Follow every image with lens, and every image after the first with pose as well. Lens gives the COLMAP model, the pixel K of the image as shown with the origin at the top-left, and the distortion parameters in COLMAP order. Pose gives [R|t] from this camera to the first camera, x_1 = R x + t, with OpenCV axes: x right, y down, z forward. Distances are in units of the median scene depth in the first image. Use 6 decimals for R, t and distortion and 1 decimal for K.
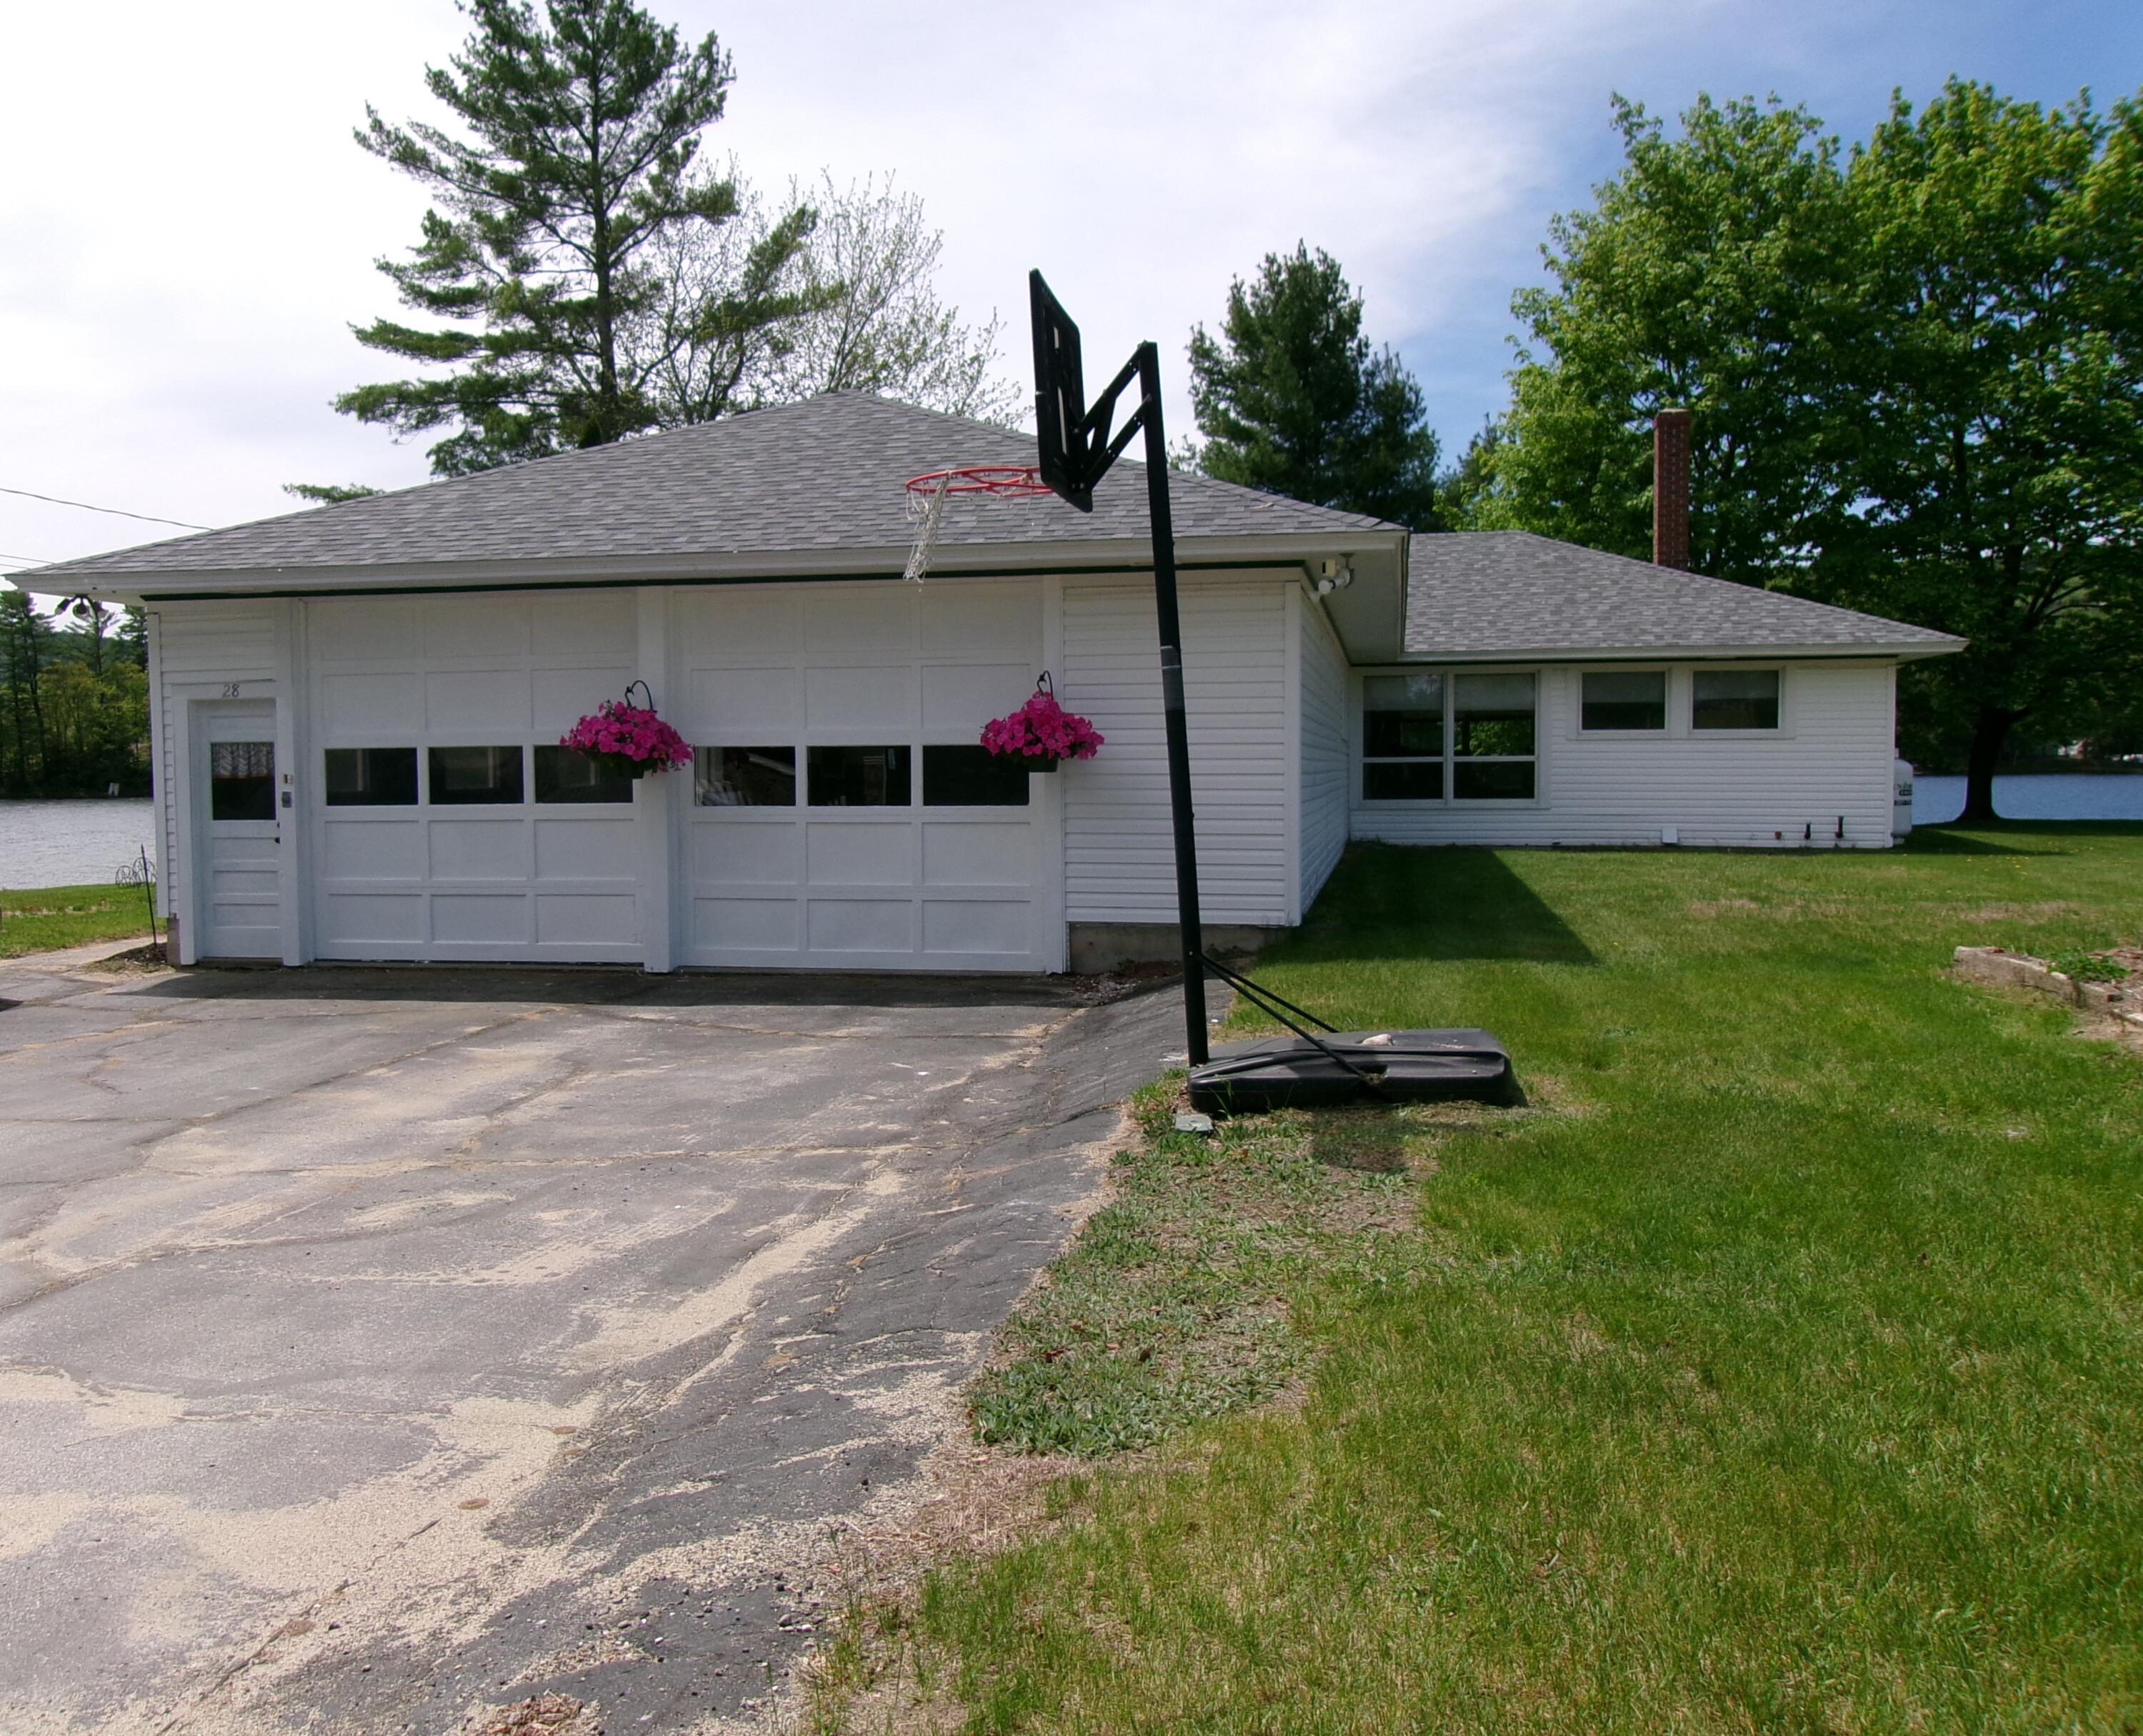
lens RADIAL K [[1916.0, 0, 1059.6], [0, 1916.0, 851.8], [0, 0, 1]] dist [-0.009518, 0.036475]
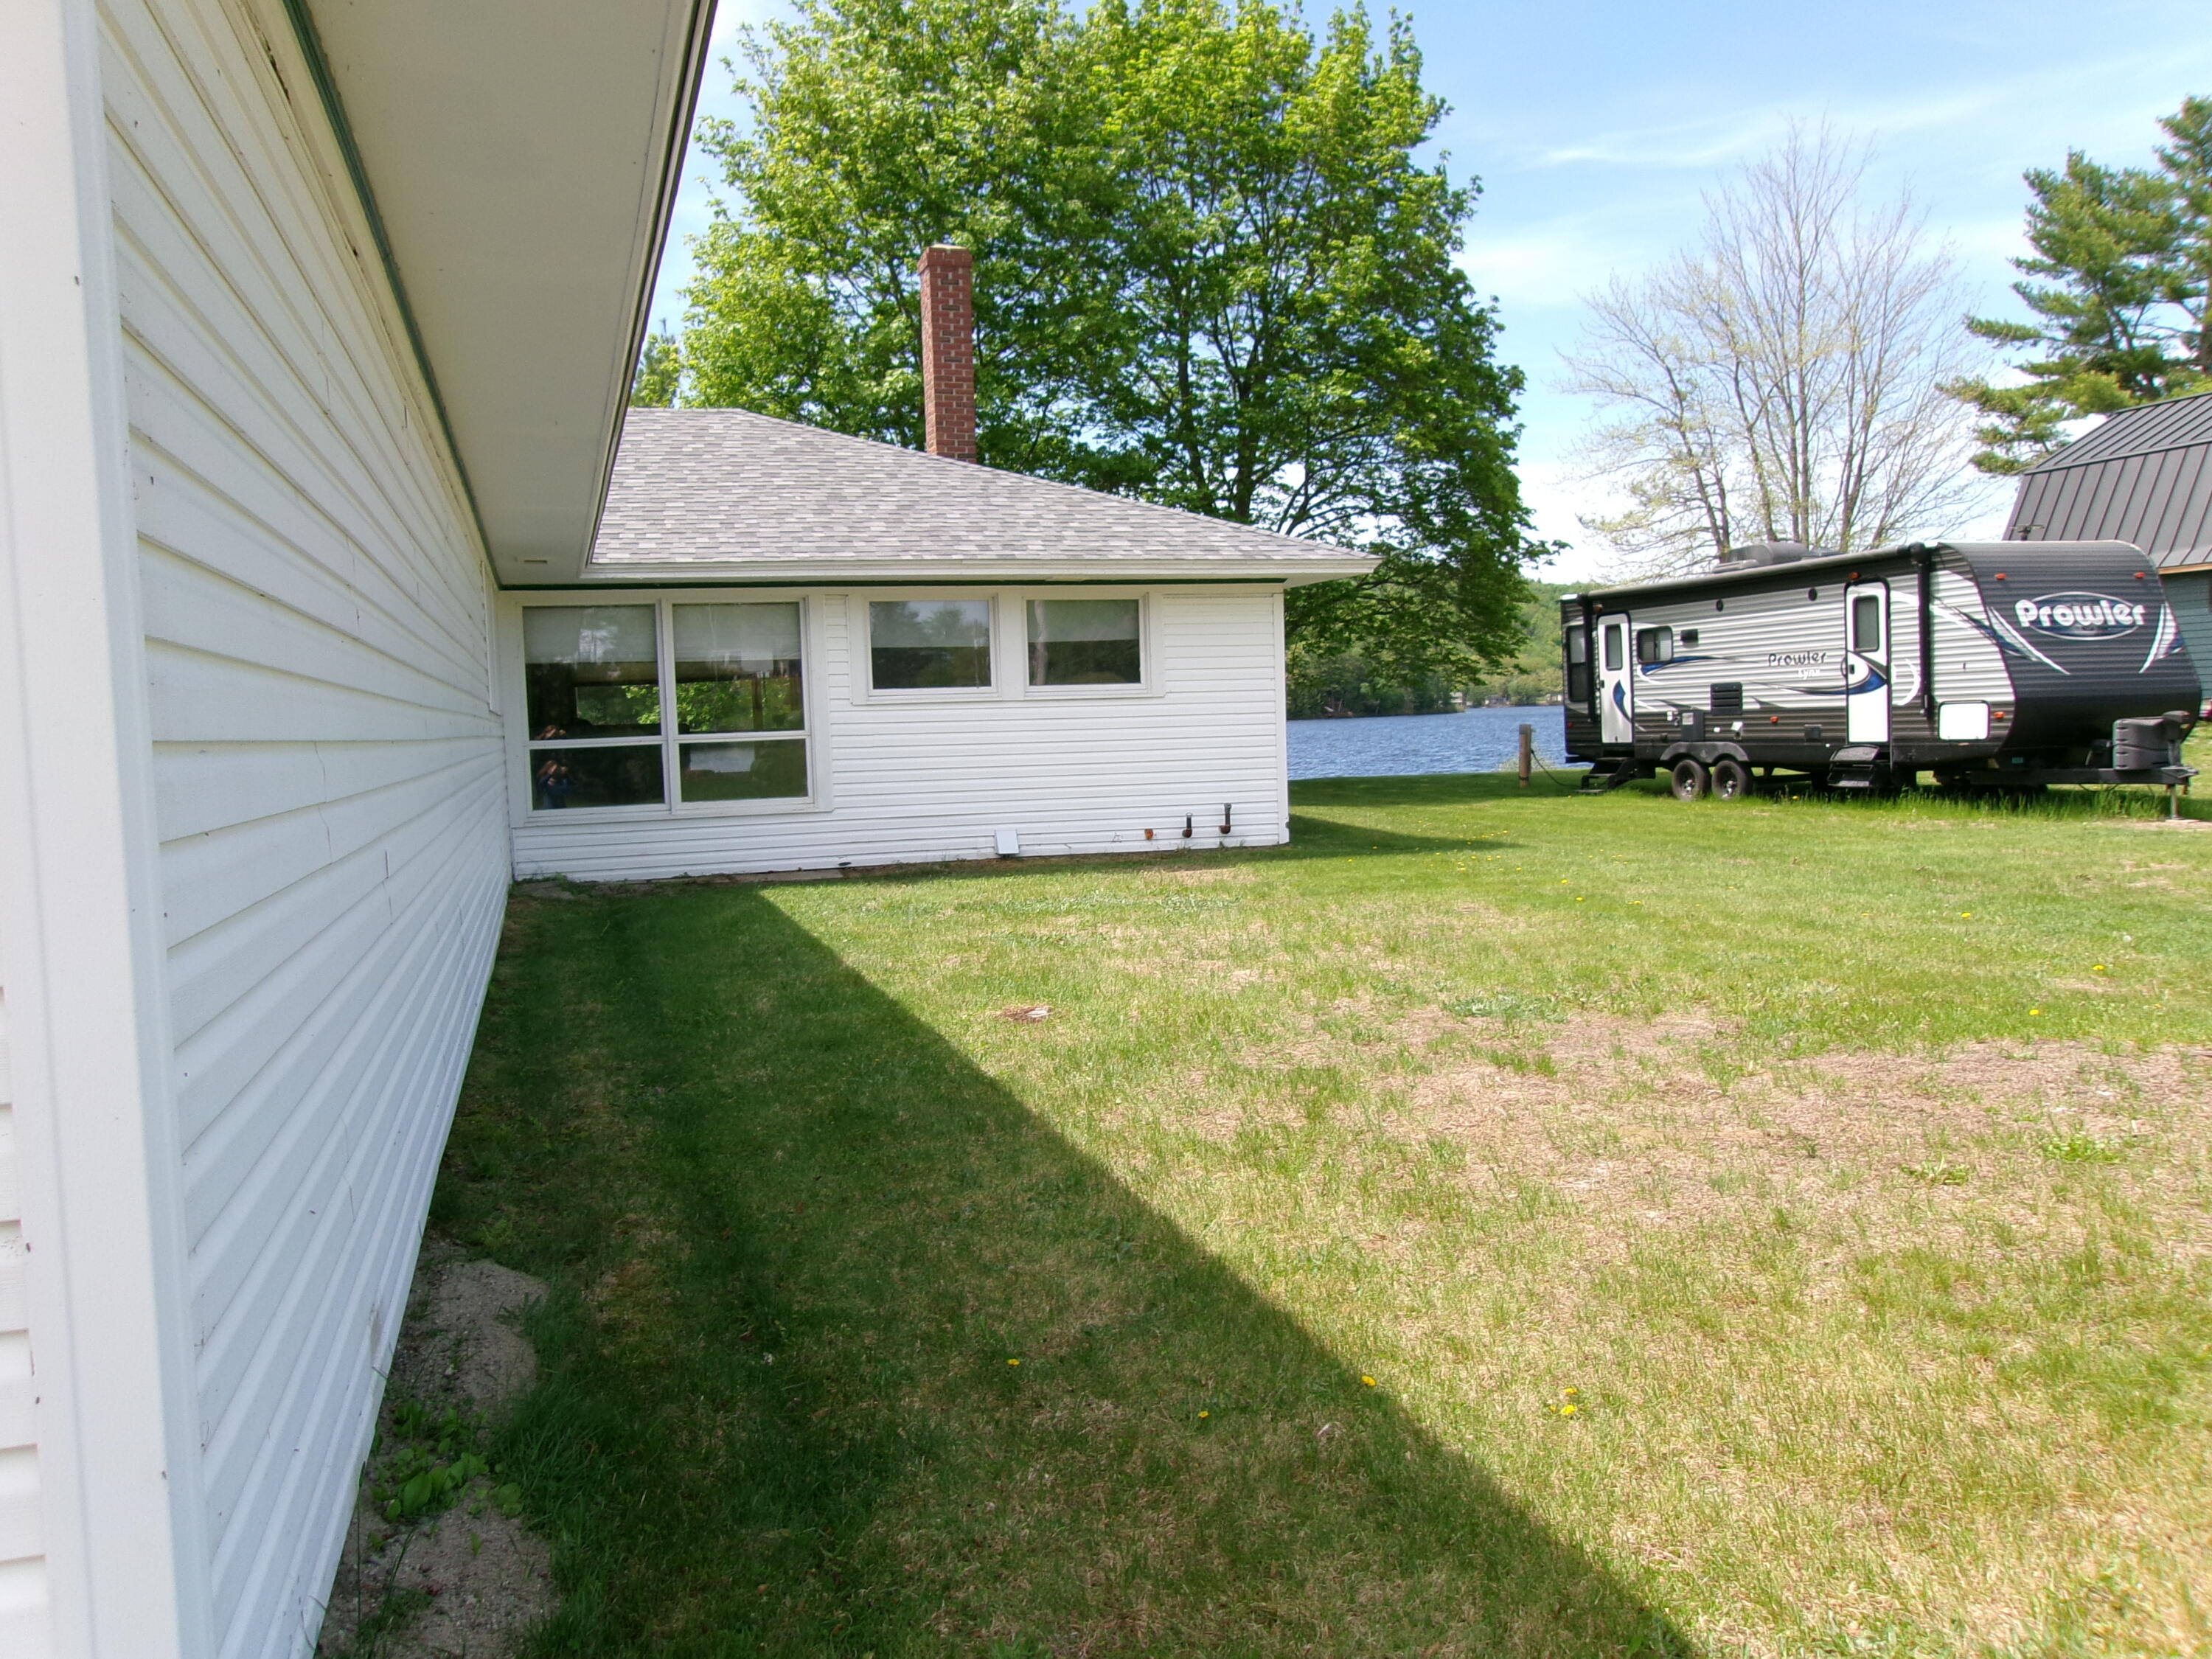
lens RADIAL K [[1715.3, 0, 1122.2], [0, 1715.3, 837.0], [0, 0, 1]] dist [-0.022905, 0.052430]
pose [[0.878745, -0.053925, 0.474235, 0.067217], [0.044975, 0.998531, 0.030207, -0.027130], [-0.475167, -0.005215, 0.879880, 0.447836]]
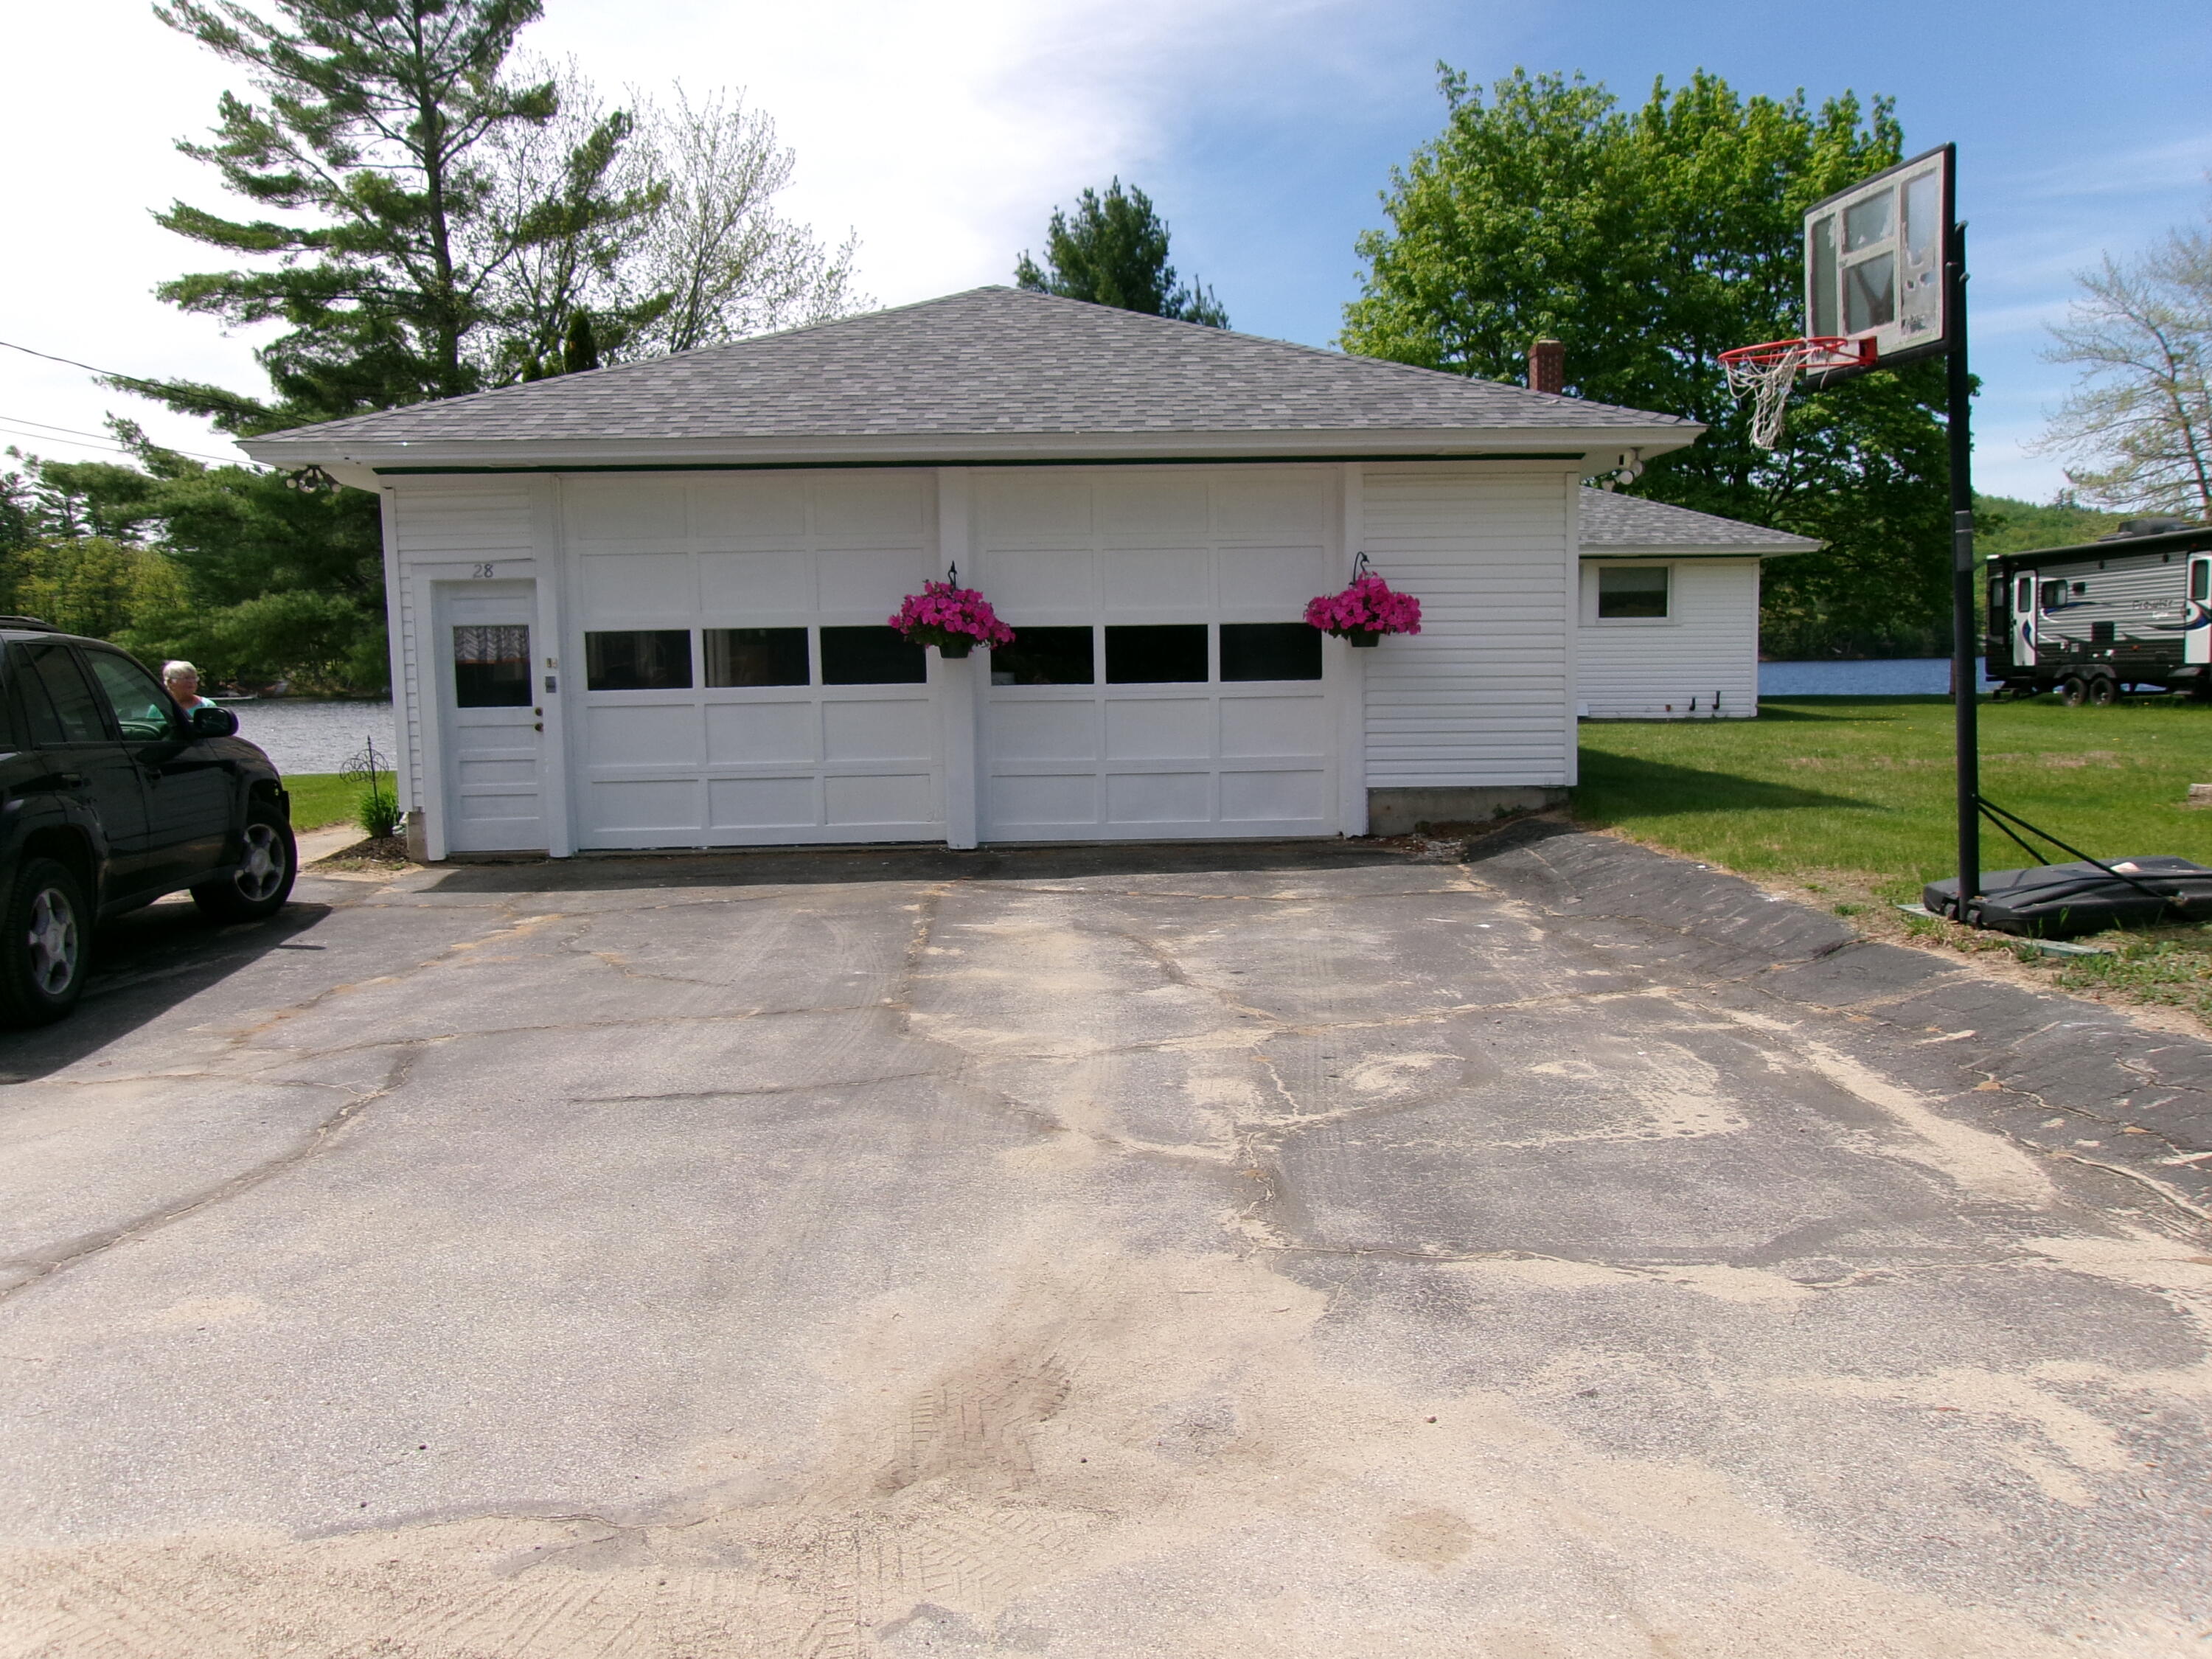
lens RADIAL K [[1715.3, 0, 1174.1], [0, 1715.3, 820.1], [0, 0, 1]] dist [-0.022905, 0.052430]
pose [[0.969311, -0.031739, 0.243782, -0.178701], [0.020590, 0.998628, 0.048144, 0.003310], [-0.244975, -0.041647, 0.968634, 0.049464]]
